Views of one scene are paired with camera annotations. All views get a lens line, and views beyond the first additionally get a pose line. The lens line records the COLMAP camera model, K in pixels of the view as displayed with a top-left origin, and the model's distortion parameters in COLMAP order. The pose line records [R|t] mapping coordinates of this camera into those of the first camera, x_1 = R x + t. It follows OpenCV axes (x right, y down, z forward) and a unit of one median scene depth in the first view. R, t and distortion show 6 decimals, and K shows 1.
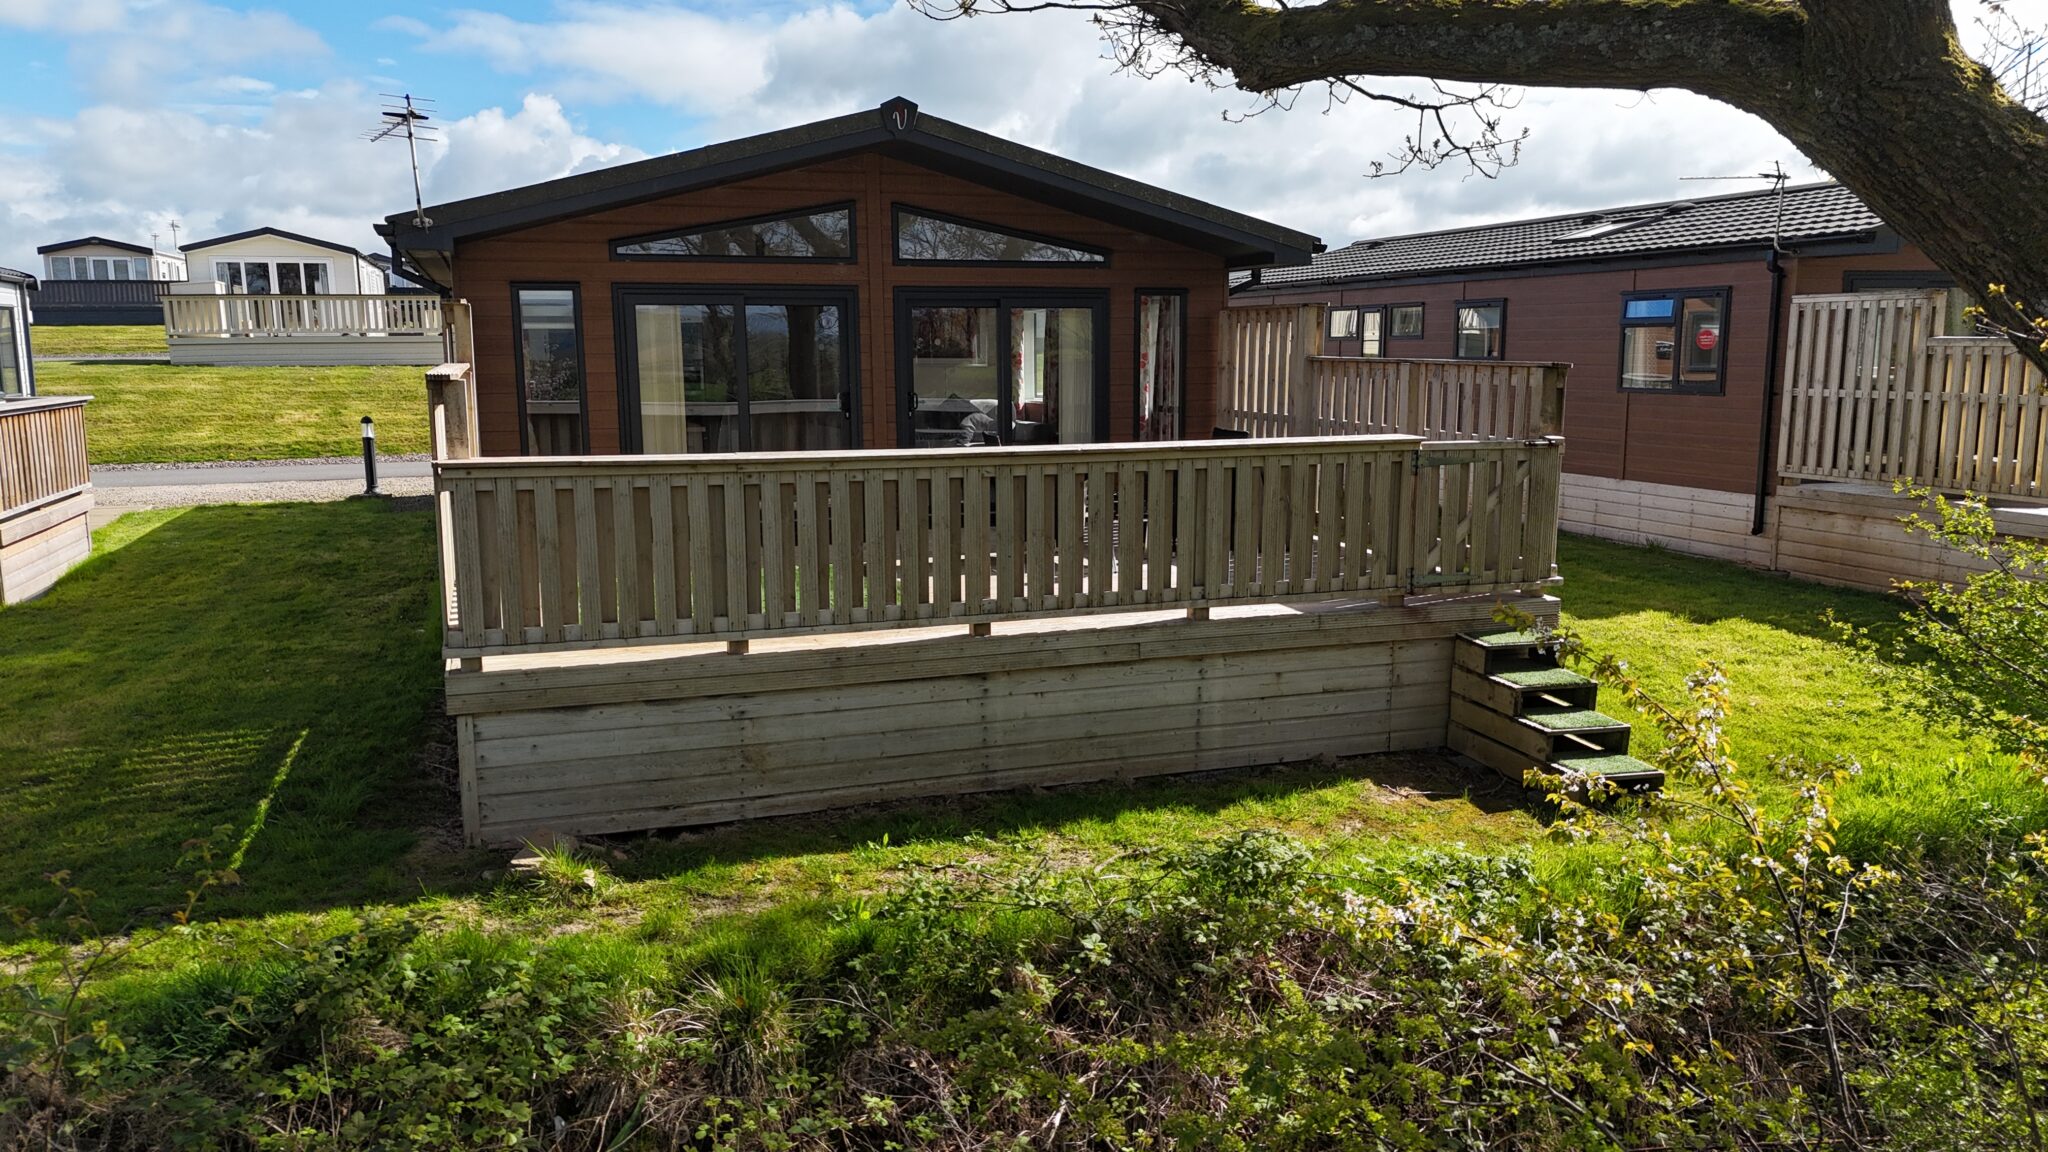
lens RADIAL K [[1489.4, 0, 1031.5], [0, 1489.4, 583.2], [0, 0, 1]] dist [0.038894, -0.016180]
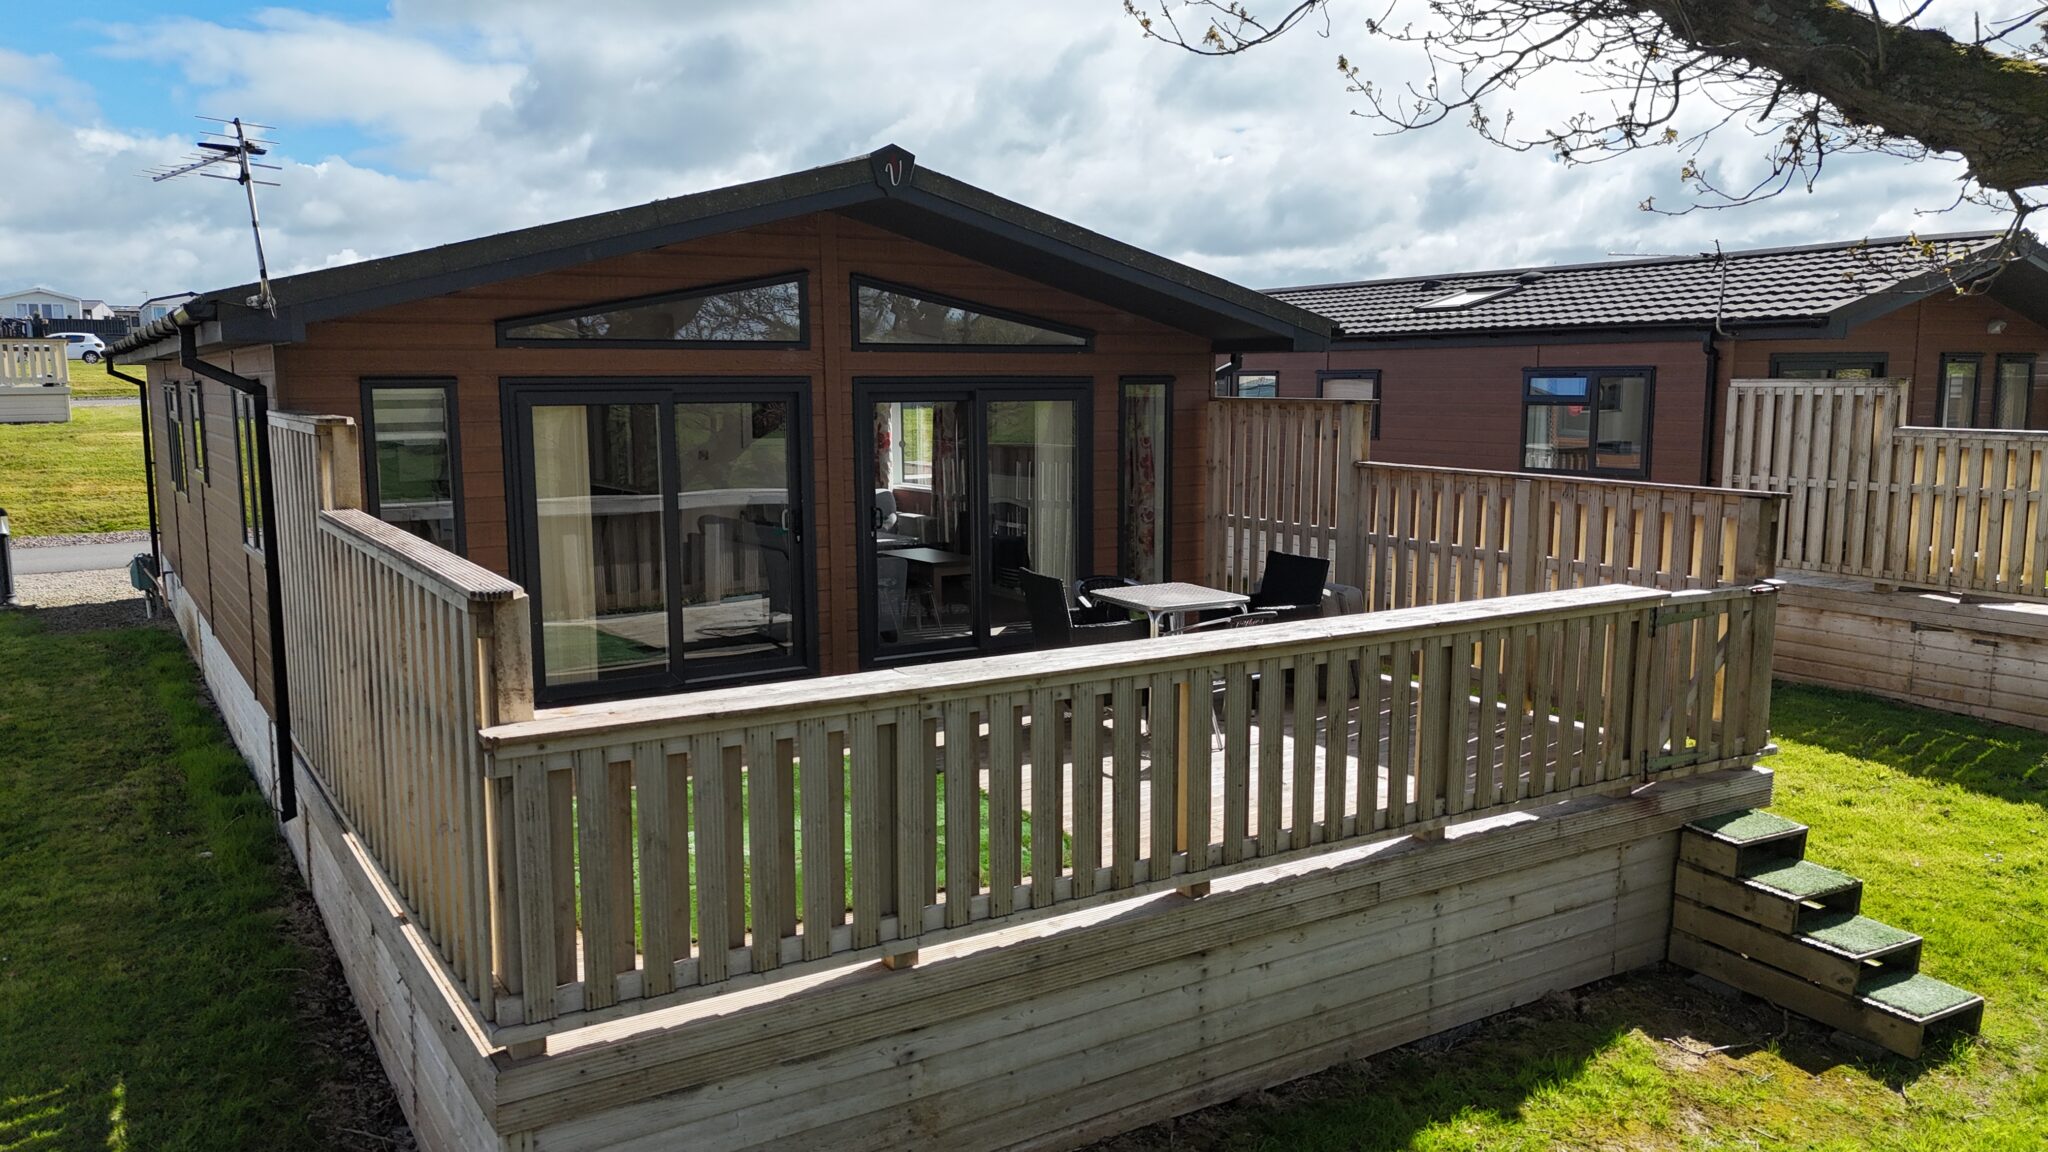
lens RADIAL K [[1489.4, 0, 1018.8], [0, 1489.4, 565.2], [0, 0, 1]] dist [0.038894, -0.016180]
pose [[0.973793, -0.026738, 0.225857, -0.251175], [0.034152, 0.998996, -0.028981, -0.096492], [-0.224855, 0.035935, 0.973729, 0.277202]]
